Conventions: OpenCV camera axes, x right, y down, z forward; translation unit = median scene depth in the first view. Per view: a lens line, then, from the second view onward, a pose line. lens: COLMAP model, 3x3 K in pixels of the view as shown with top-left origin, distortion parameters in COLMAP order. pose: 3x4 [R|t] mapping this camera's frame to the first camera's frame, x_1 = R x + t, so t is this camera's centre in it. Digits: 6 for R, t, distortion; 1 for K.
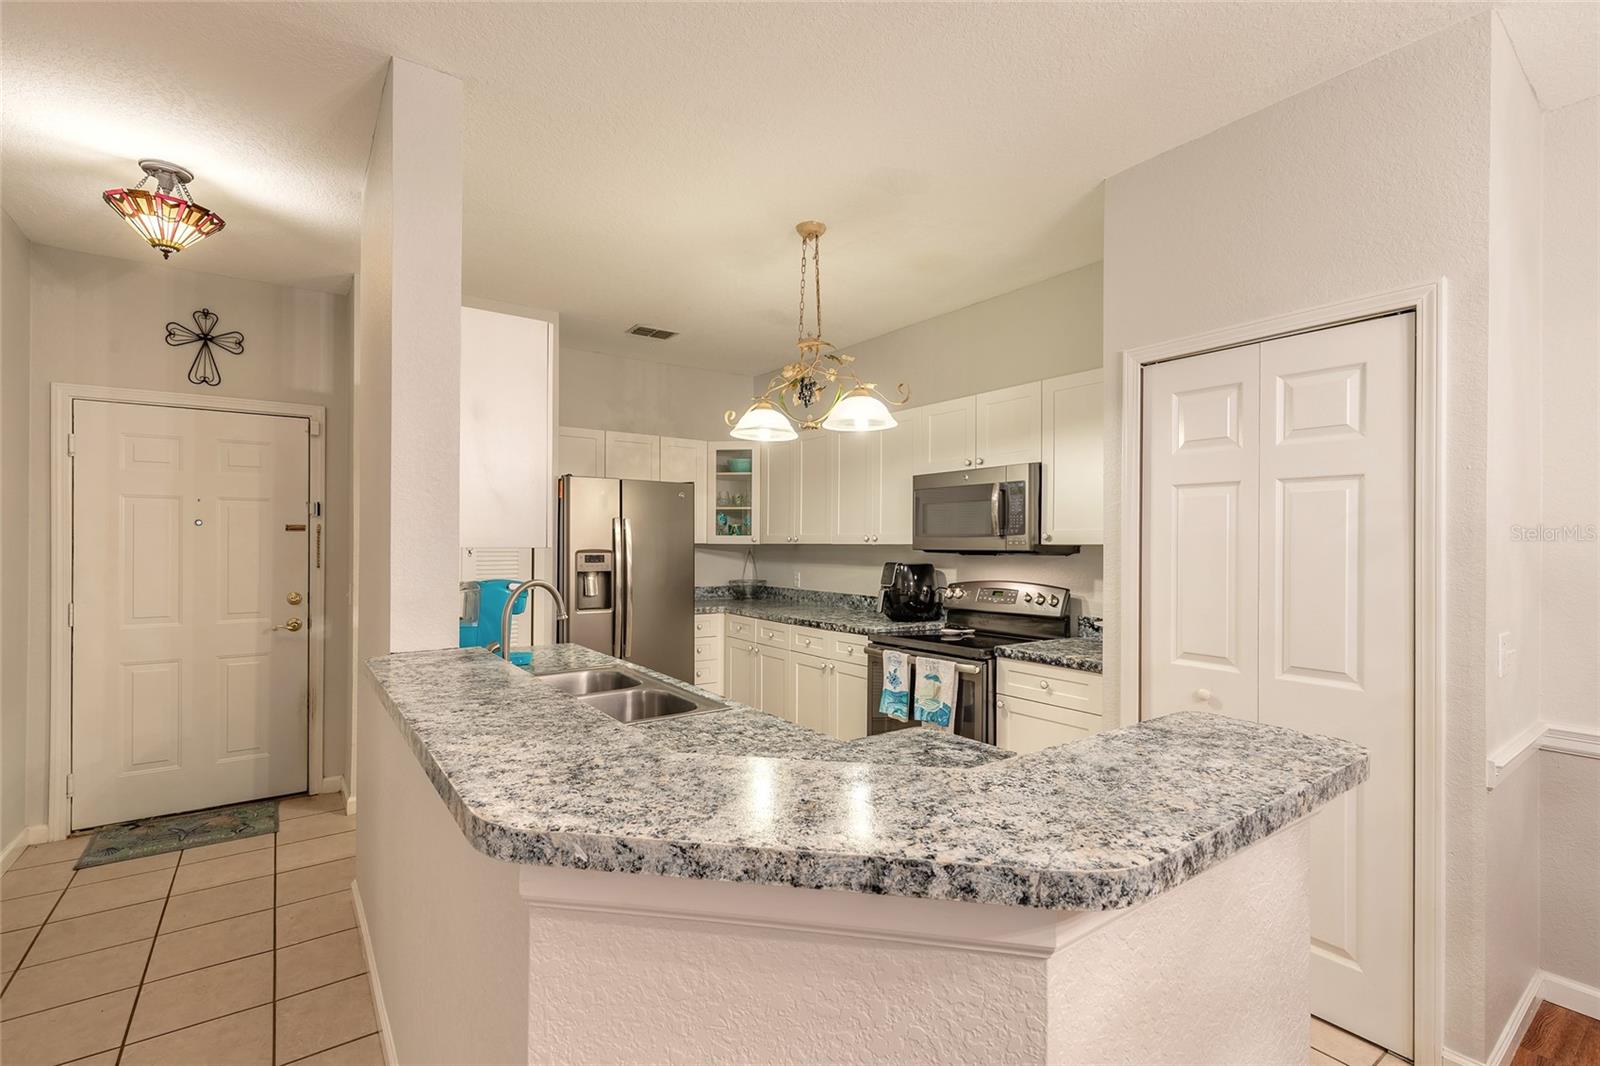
lens RADIAL K [[721.0, 0, 795.7], [0, 721.0, 537.1], [0, 0, 1]] dist [0.007351, -0.002207]
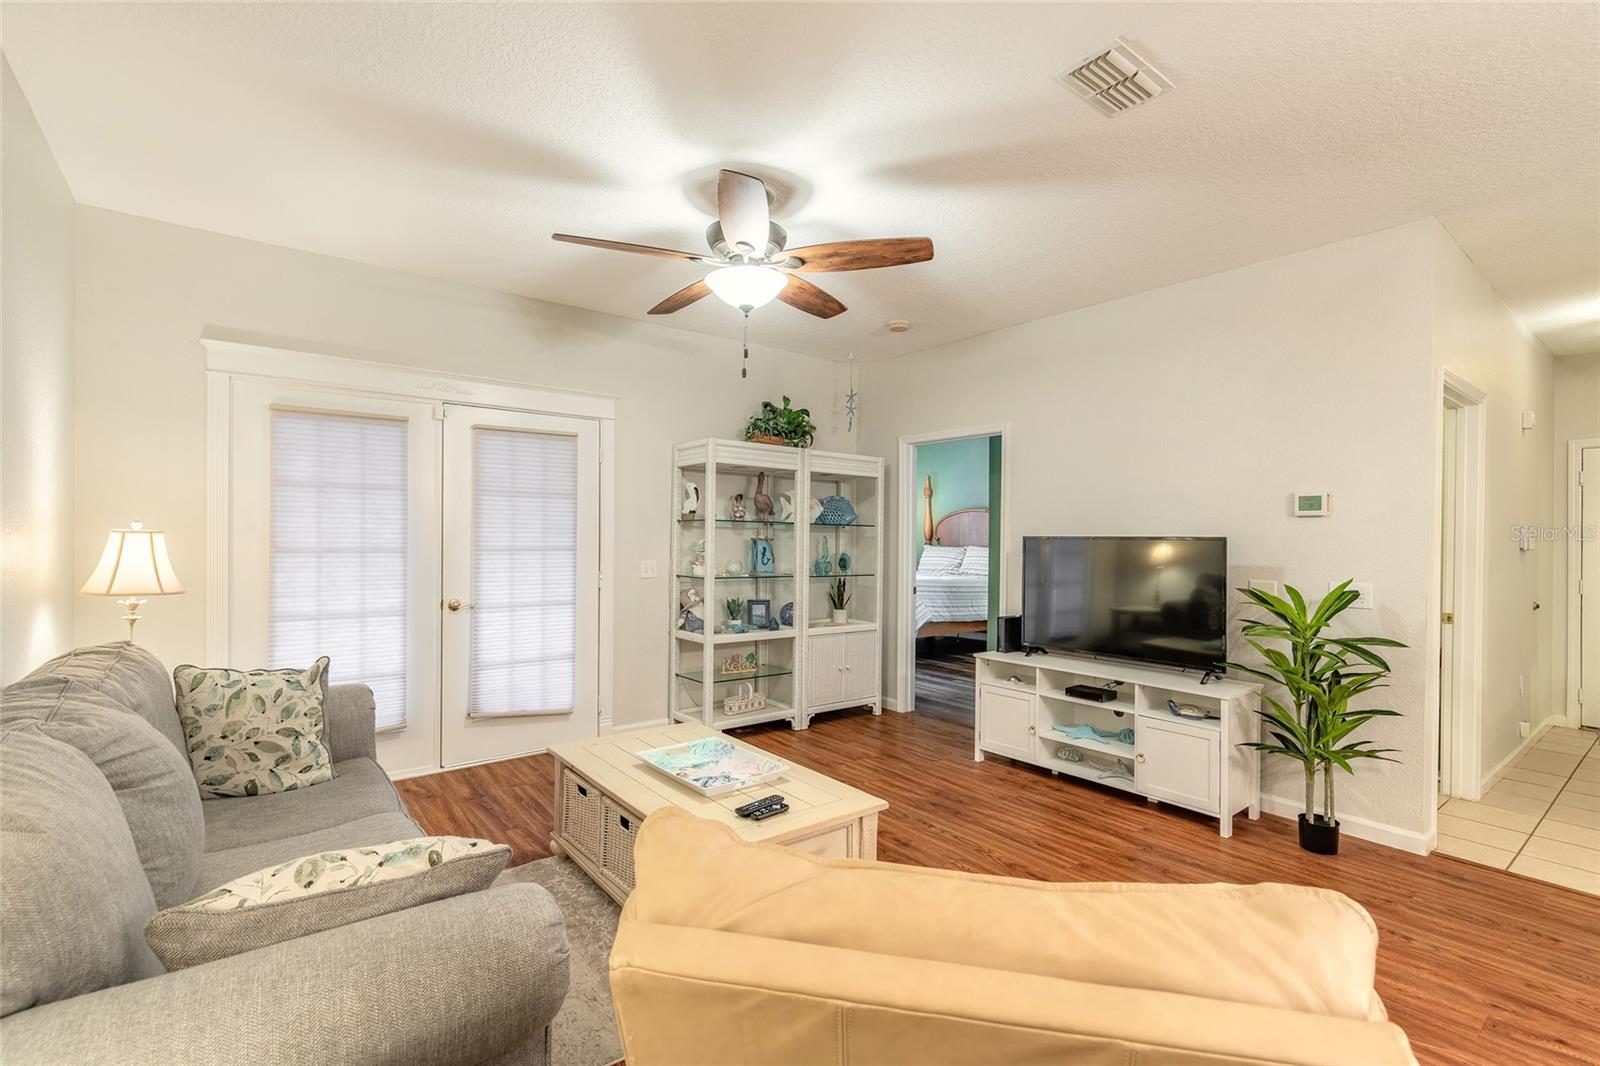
lens RADIAL K [[721.0, 0, 792.9], [0, 721.0, 537.5], [0, 0, 1]] dist [0.007351, -0.002207]
pose [[0.038126, -0.005954, -0.999255, 0.477914], [-0.005252, 0.999967, -0.006159, 0.018530], [0.999259, 0.005483, 0.038093, -0.726930]]
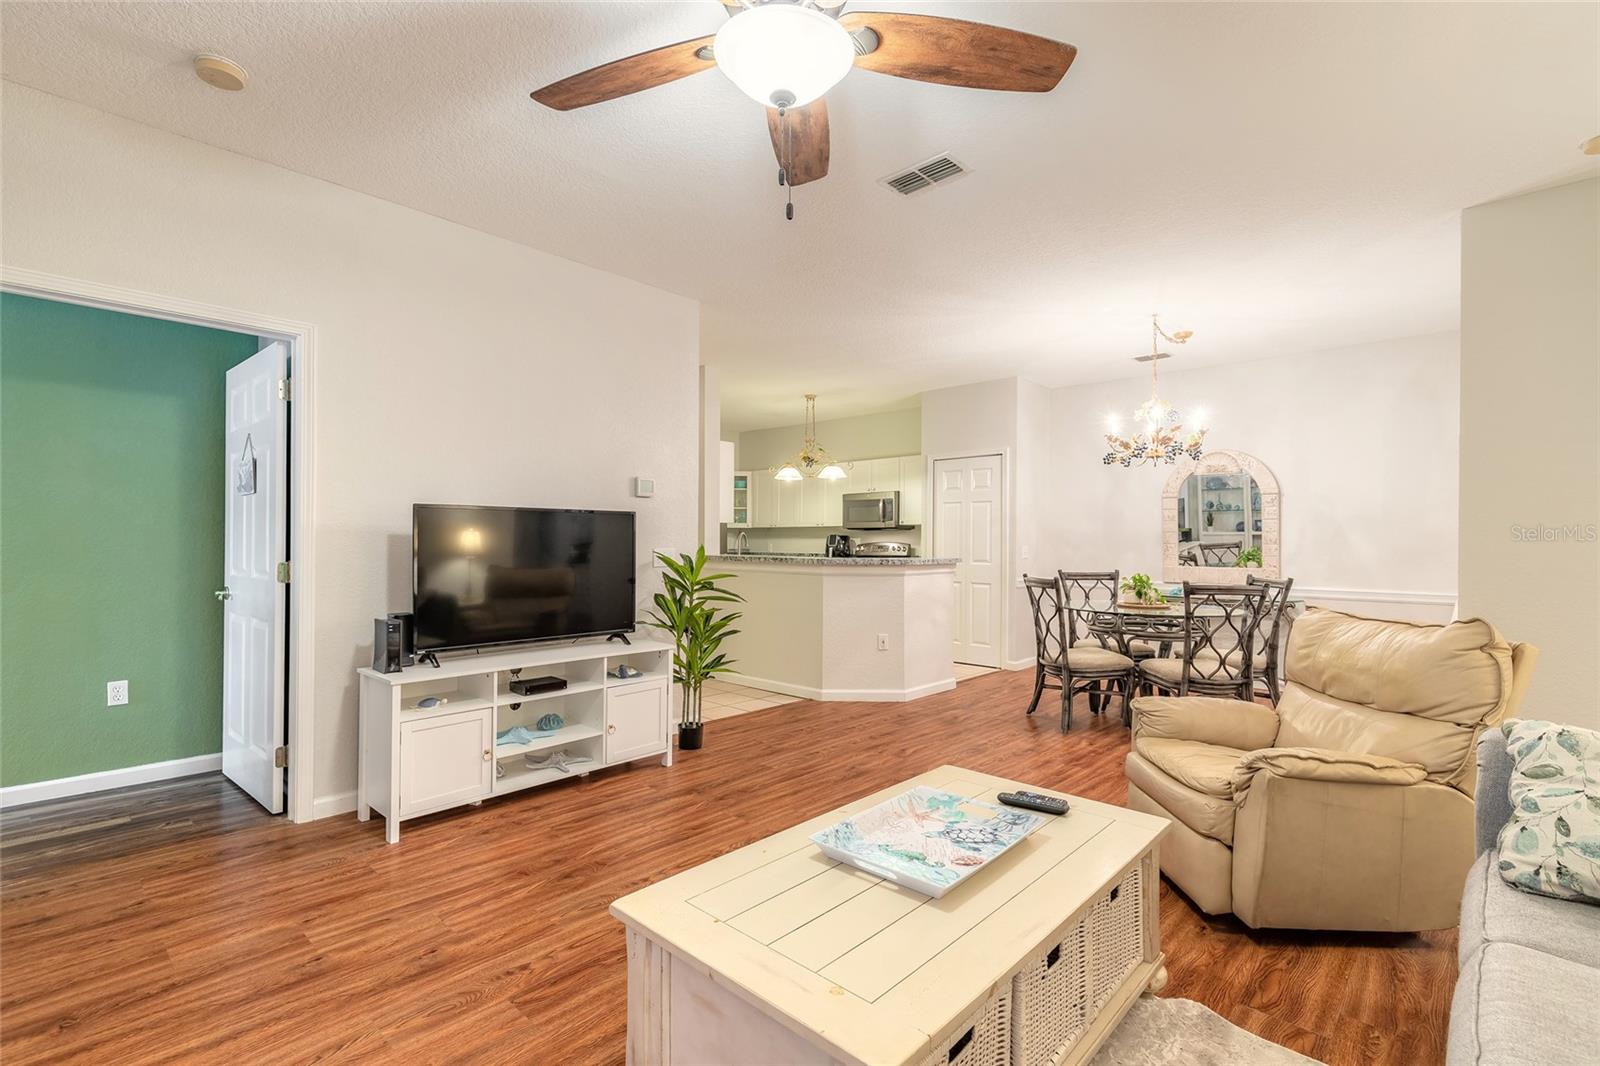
lens RADIAL K [[721.0, 0, 793.6], [0, 721.0, 532.3], [0, 0, 1]] dist [0.007351, -0.002207]
pose [[0.980789, 0.003336, 0.195045, -0.456740], [-0.002280, 0.999981, -0.005640, 0.046900], [-0.195060, 0.005087, 0.980778, -1.243158]]
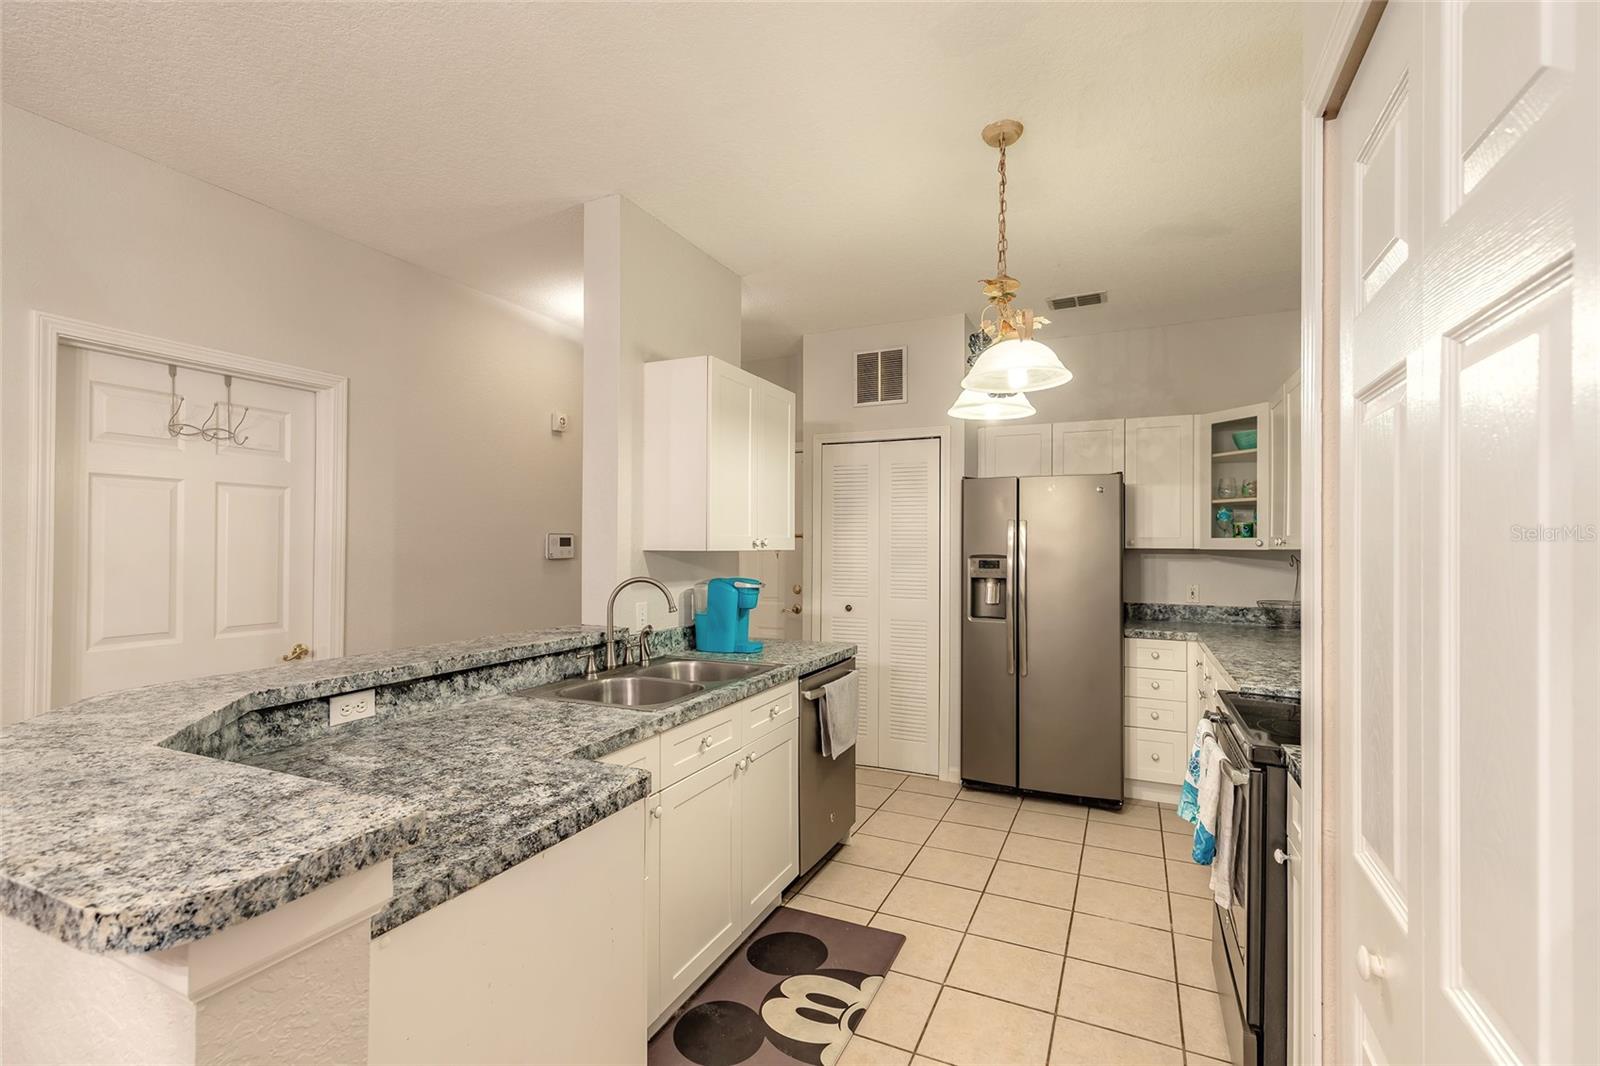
lens RADIAL K [[721.0, 0, 794.4], [0, 721.0, 537.4], [0, 0, 1]] dist [0.007351, -0.002207]
pose [[0.489392, -0.010970, -0.871995, 0.500634], [0.004280, 0.999939, -0.010178, 0.004185], [0.872054, 0.001249, 0.489409, 0.385100]]
